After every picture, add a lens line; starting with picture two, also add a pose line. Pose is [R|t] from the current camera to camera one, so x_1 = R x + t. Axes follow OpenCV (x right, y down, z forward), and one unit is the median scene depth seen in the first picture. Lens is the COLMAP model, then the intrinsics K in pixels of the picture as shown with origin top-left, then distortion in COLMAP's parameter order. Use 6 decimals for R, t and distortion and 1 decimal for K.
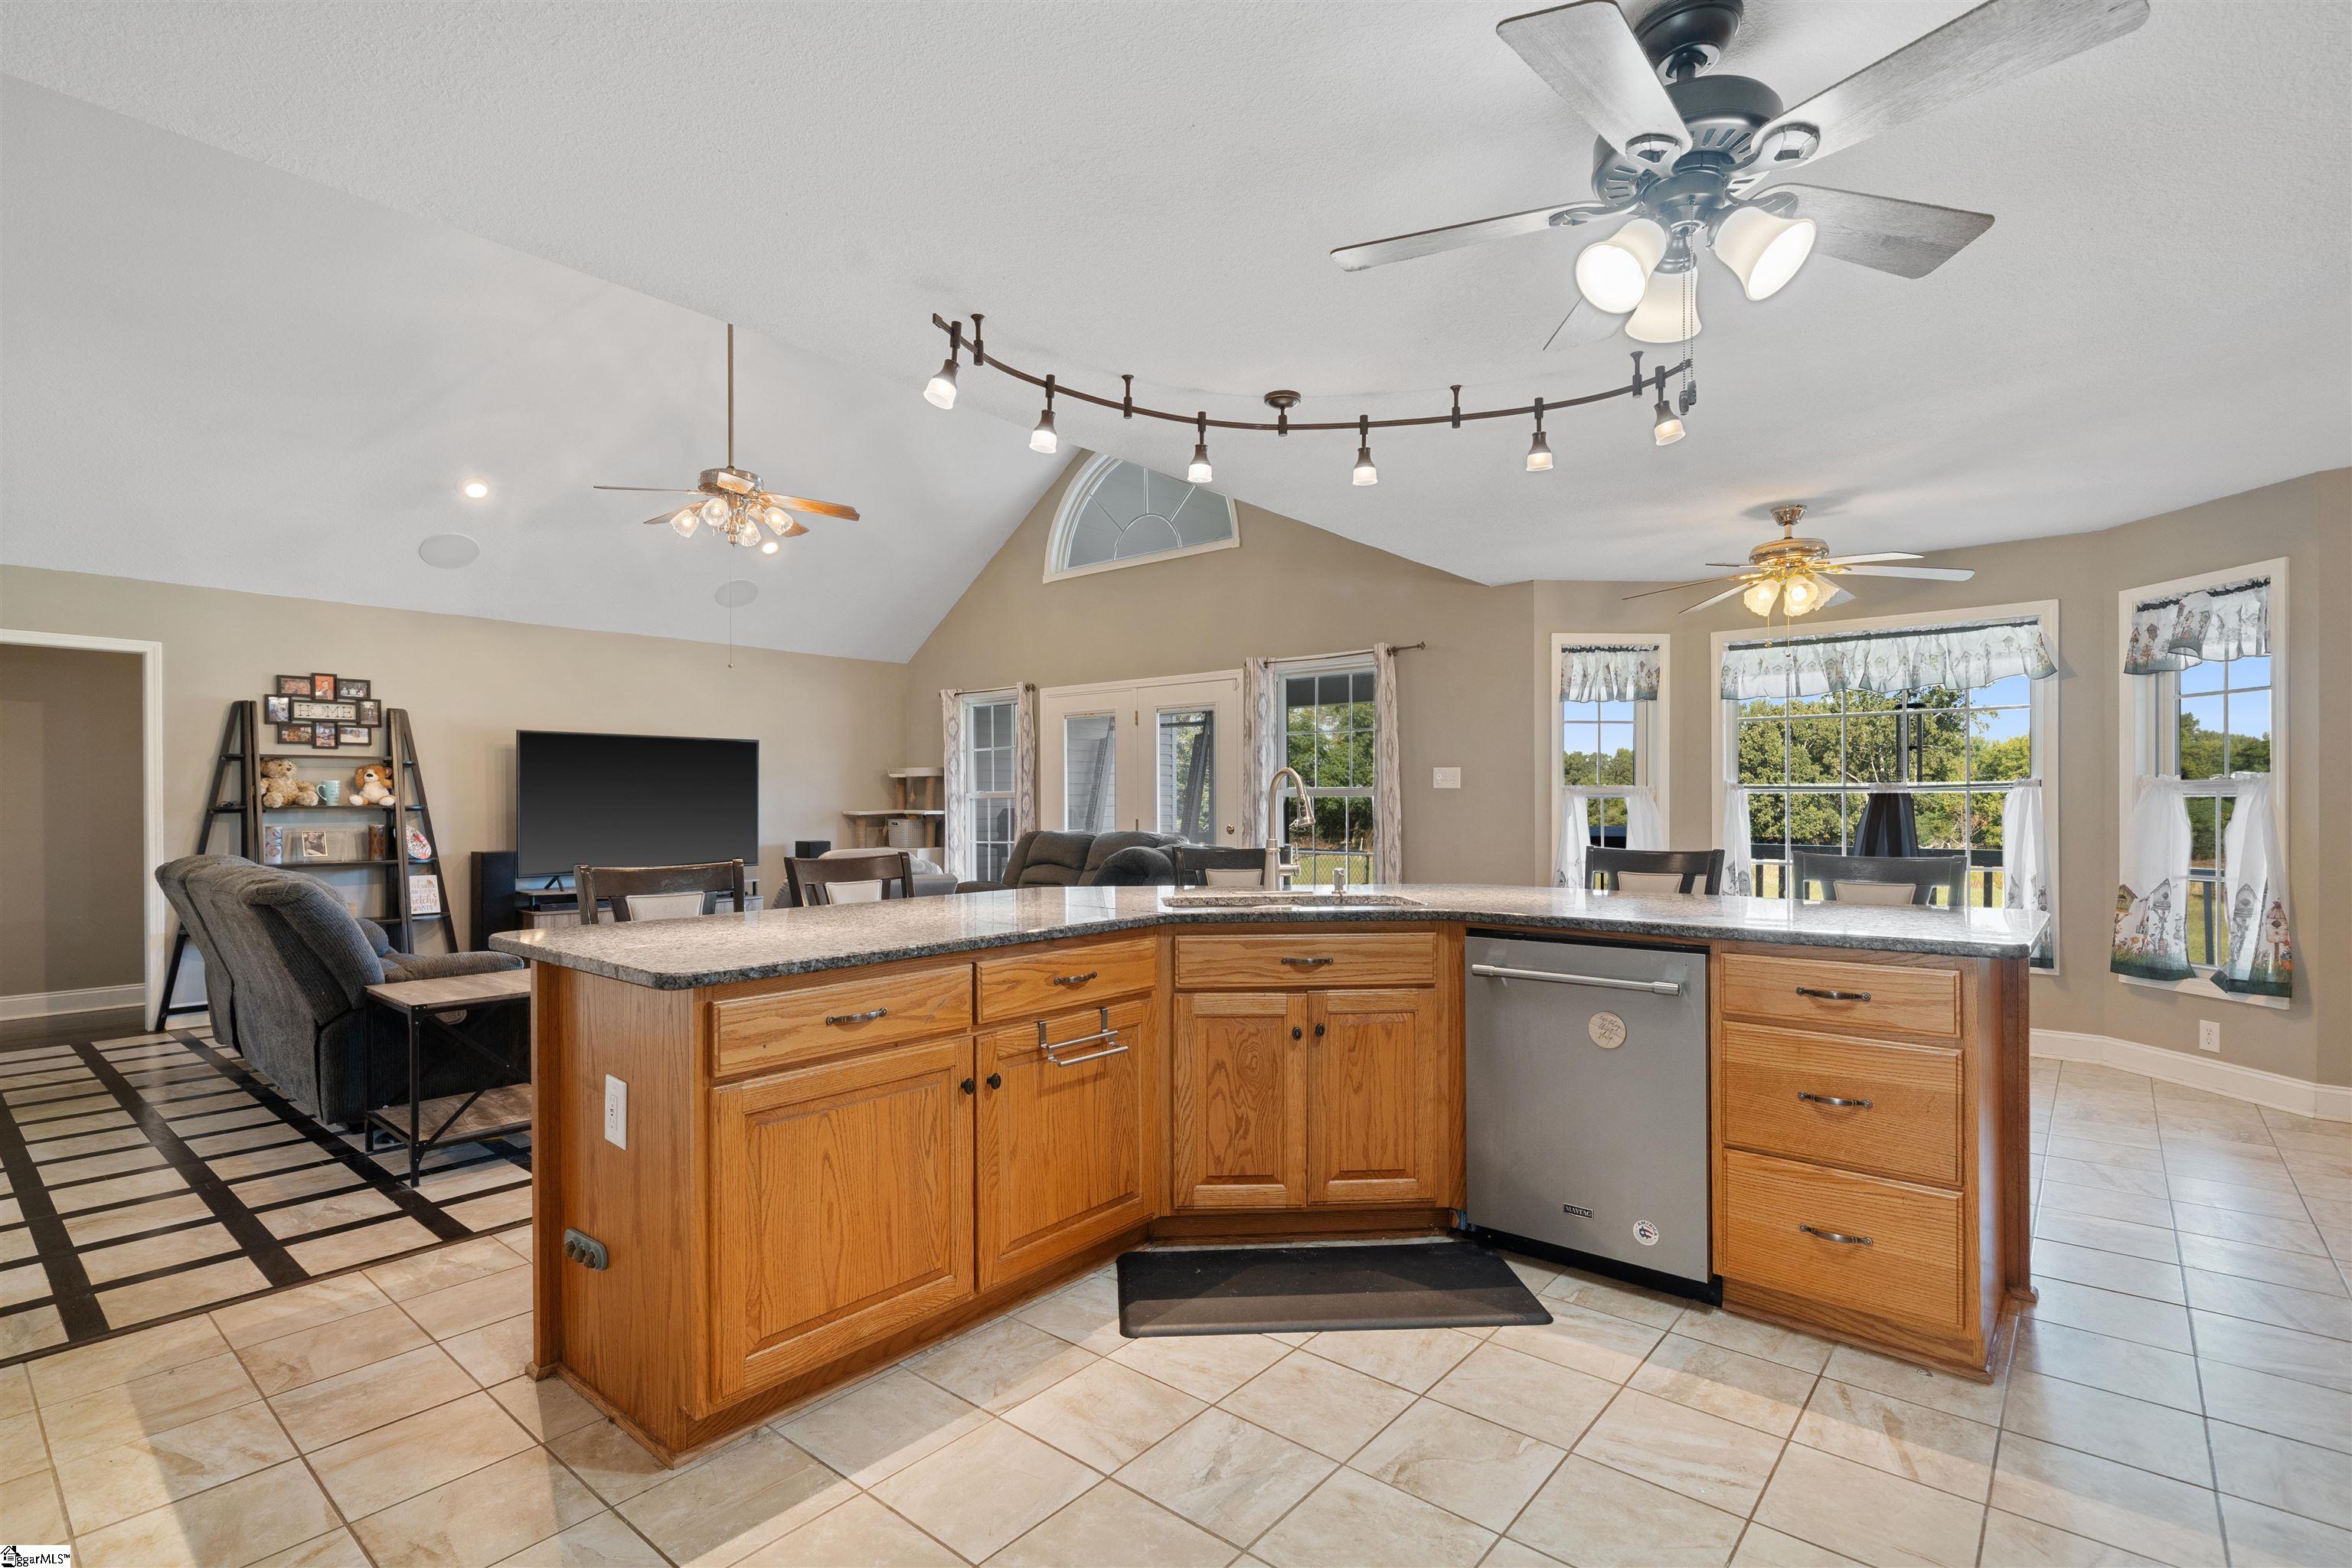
lens RADIAL K [[1101.0, 0, 1167.6], [0, 1101.0, 809.7], [0, 0, 1]] dist [0.001541, 0.000309]
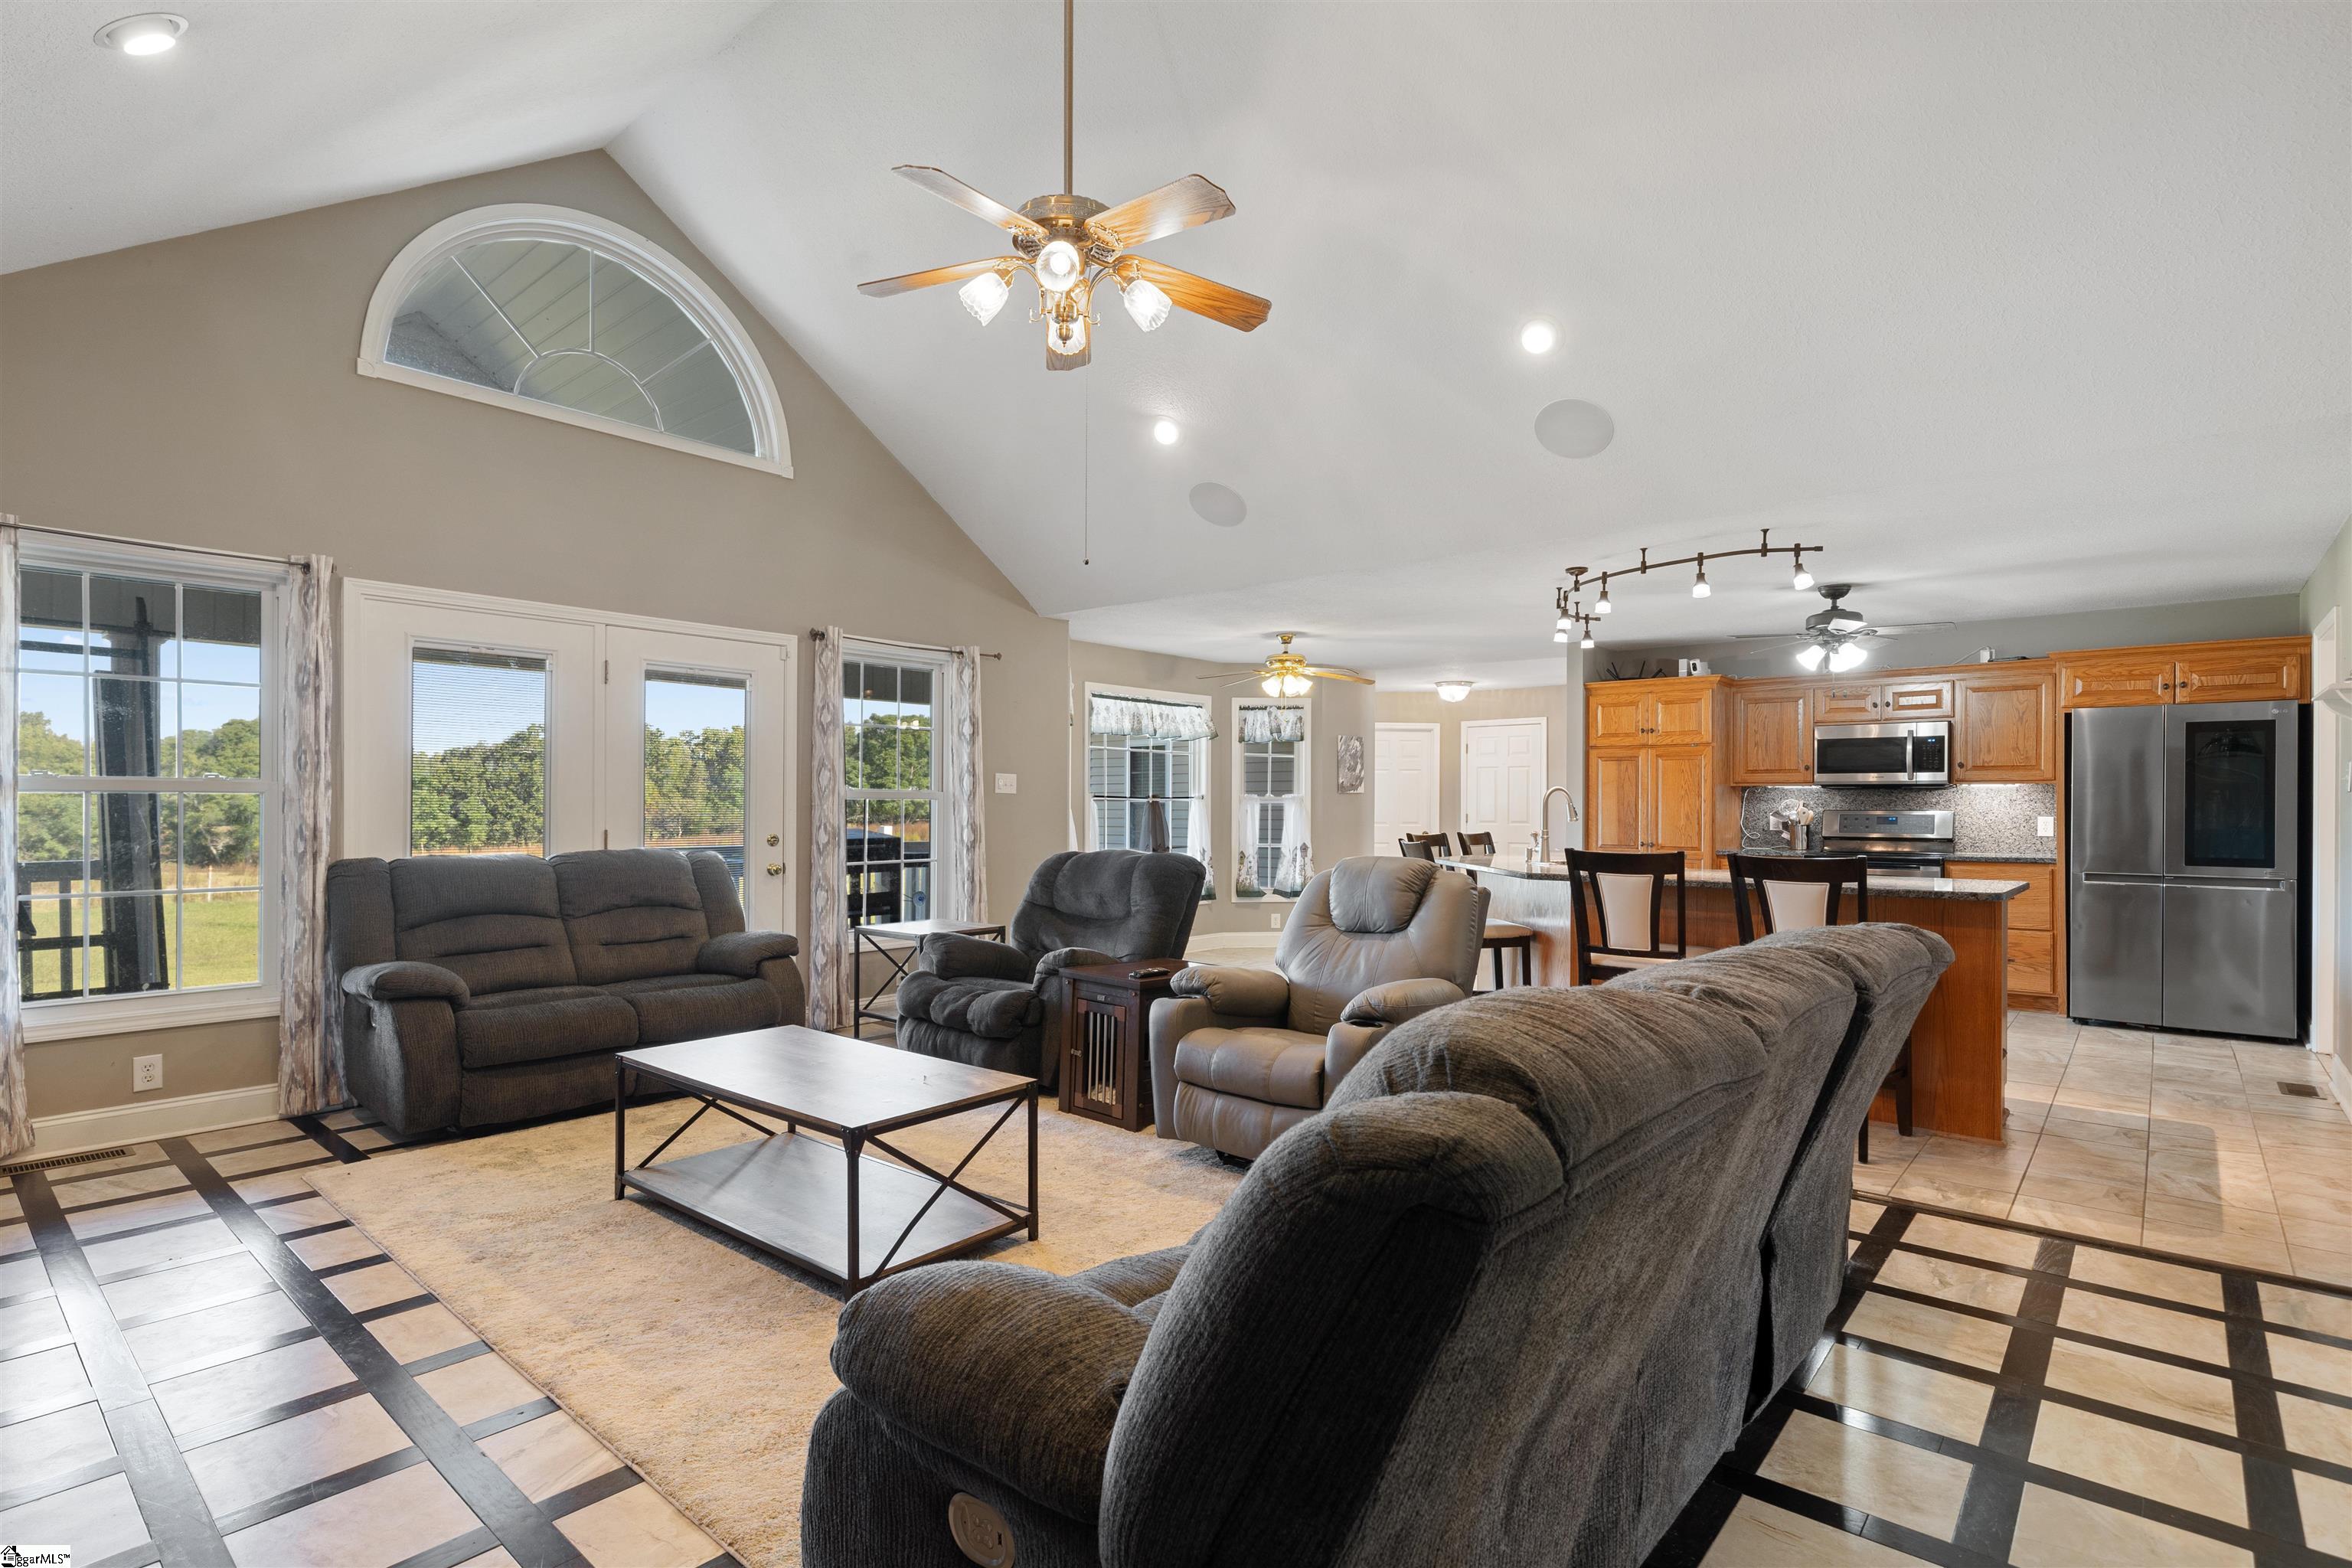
lens RADIAL K [[1141.7, 0, 1182.0], [0, 1141.7, 807.6], [0, 0, 1]] dist [0.001574, 0.000102]
pose [[0.009665, 0.003277, 0.999948, -0.847165], [0.003821, 0.999987, -0.003314, -0.000973], [-0.999946, 0.003853, 0.009652, 0.811456]]
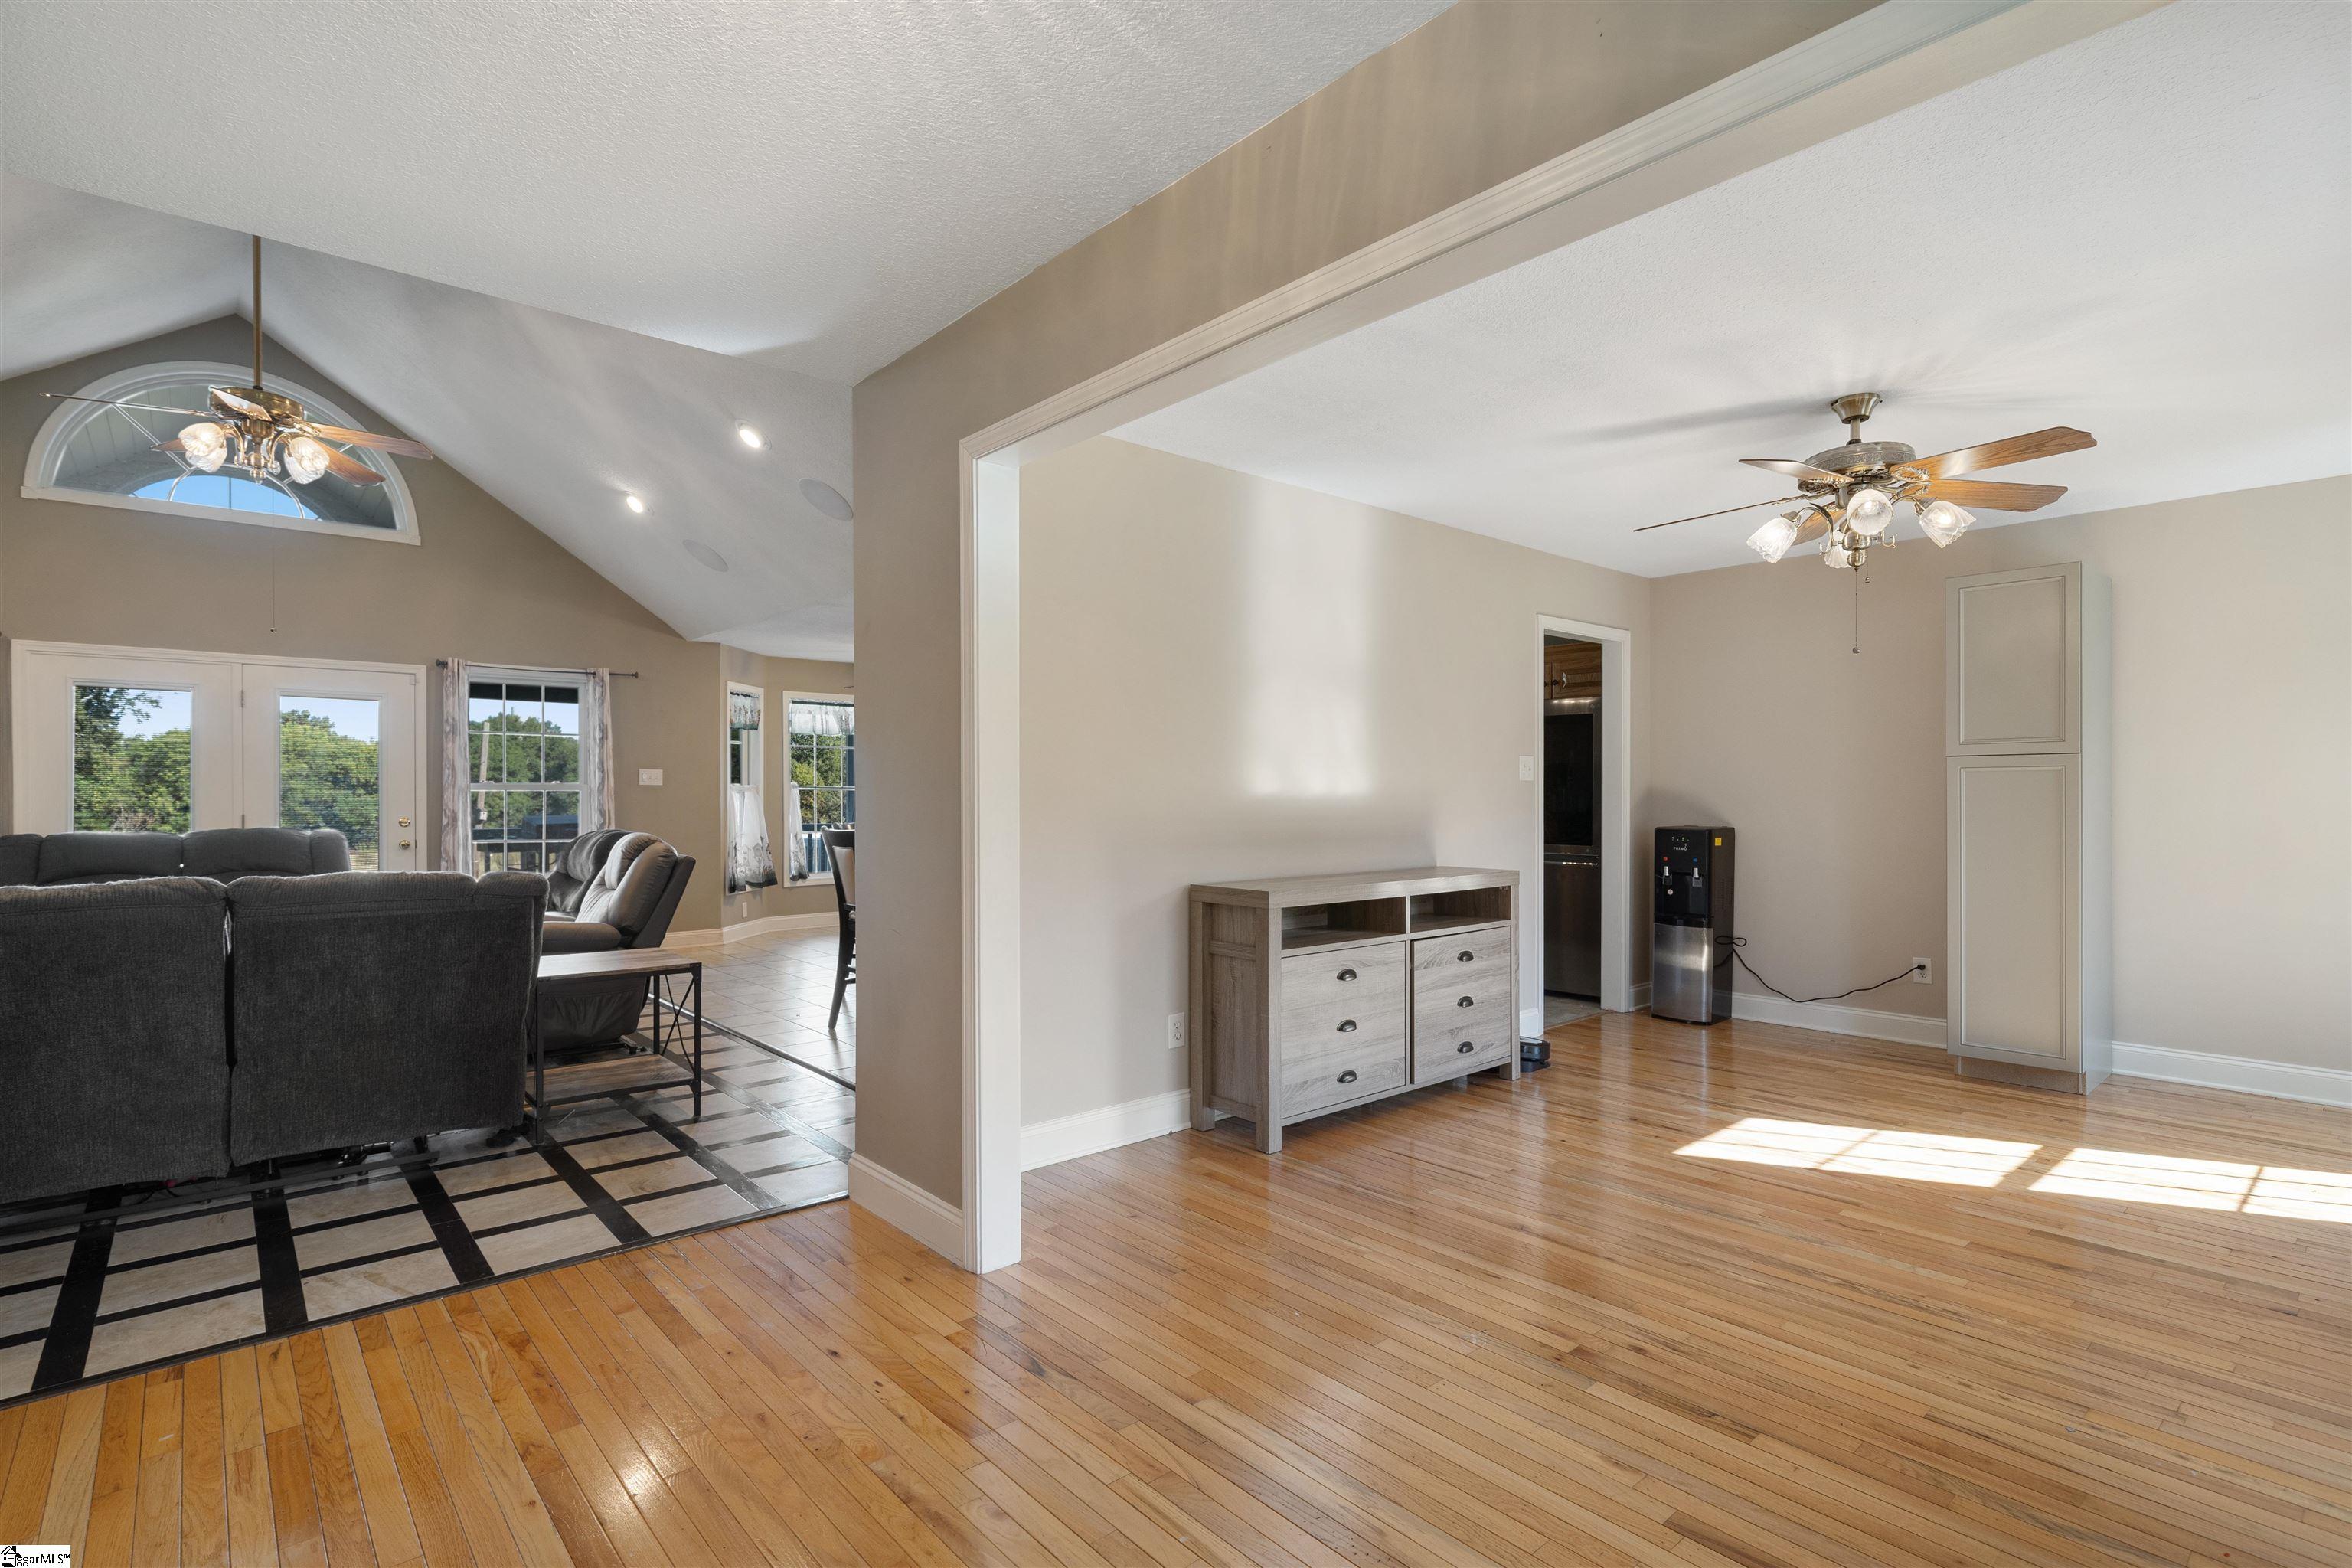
lens RADIAL K [[1124.7, 0, 1180.0], [0, 1124.7, 798.3], [0, 0, 1]] dist [0.001408, 0.000485]
pose [[0.156022, -0.000112, 0.987754, -0.976282], [0.007425, 0.999972, -0.001059, 0.002833], [-0.987726, 0.007500, 0.156019, 0.158303]]
